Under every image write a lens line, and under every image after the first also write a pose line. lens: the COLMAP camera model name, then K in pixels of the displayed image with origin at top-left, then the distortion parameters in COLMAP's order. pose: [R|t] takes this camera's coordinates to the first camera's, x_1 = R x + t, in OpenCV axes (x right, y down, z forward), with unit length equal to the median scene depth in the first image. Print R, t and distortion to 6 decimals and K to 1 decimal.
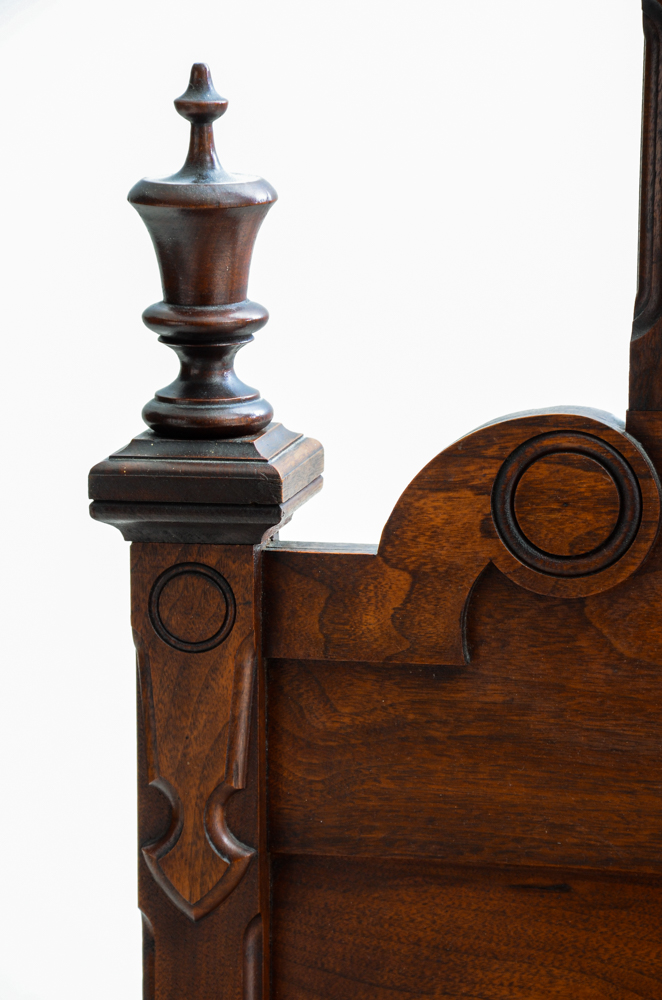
lens RADIAL K [[5056.2, 0, 326.0], [0, 5056.2, 551.8], [0, 0, 1]] dist [1.902860, 0.000000]
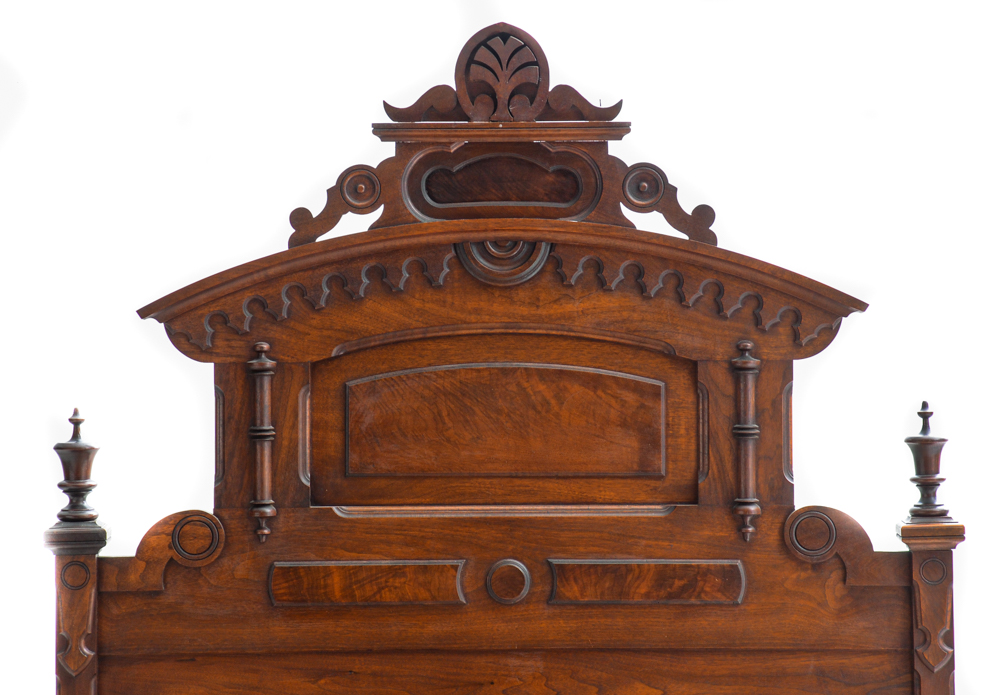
lens RADIAL K [[4418.5, 0, 507.6], [0, 4418.5, 353.5], [0, 0, 1]] dist [1.366992, 0.000000]
pose [[0.969895, -0.006912, 0.243424, -0.447765], [0.041251, 0.989815, -0.136254, 0.267987], [-0.240003, 0.142194, 0.960302, -1.787043]]
